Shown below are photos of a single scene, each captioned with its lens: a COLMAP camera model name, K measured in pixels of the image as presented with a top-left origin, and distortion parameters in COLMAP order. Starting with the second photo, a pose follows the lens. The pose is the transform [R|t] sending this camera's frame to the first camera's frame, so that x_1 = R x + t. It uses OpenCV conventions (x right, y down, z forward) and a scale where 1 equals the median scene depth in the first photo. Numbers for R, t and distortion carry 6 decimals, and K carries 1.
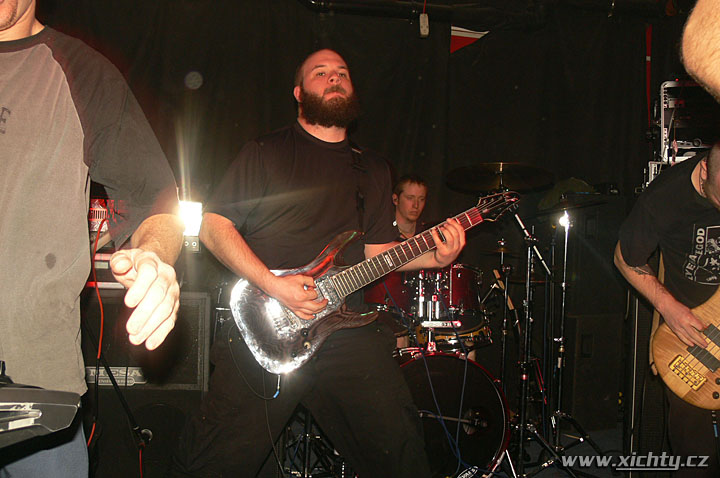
lens RADIAL K [[751.9, 0, 360.0], [0, 751.9, 239.0], [0, 0, 1]] dist [-0.206874, 0.264548]
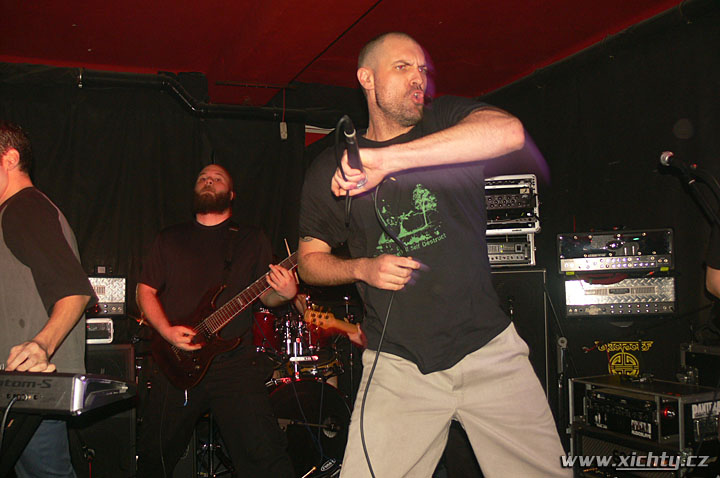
lens RADIAL K [[751.9, 0, 360.0], [0, 751.9, 239.0], [0, 0, 1]] dist [-0.206874, 0.264548]
pose [[0.983568, -0.035147, 0.177081, -0.025425], [0.046958, 0.996911, -0.062951, -0.014469], [-0.174322, 0.070232, 0.982181, -0.376798]]
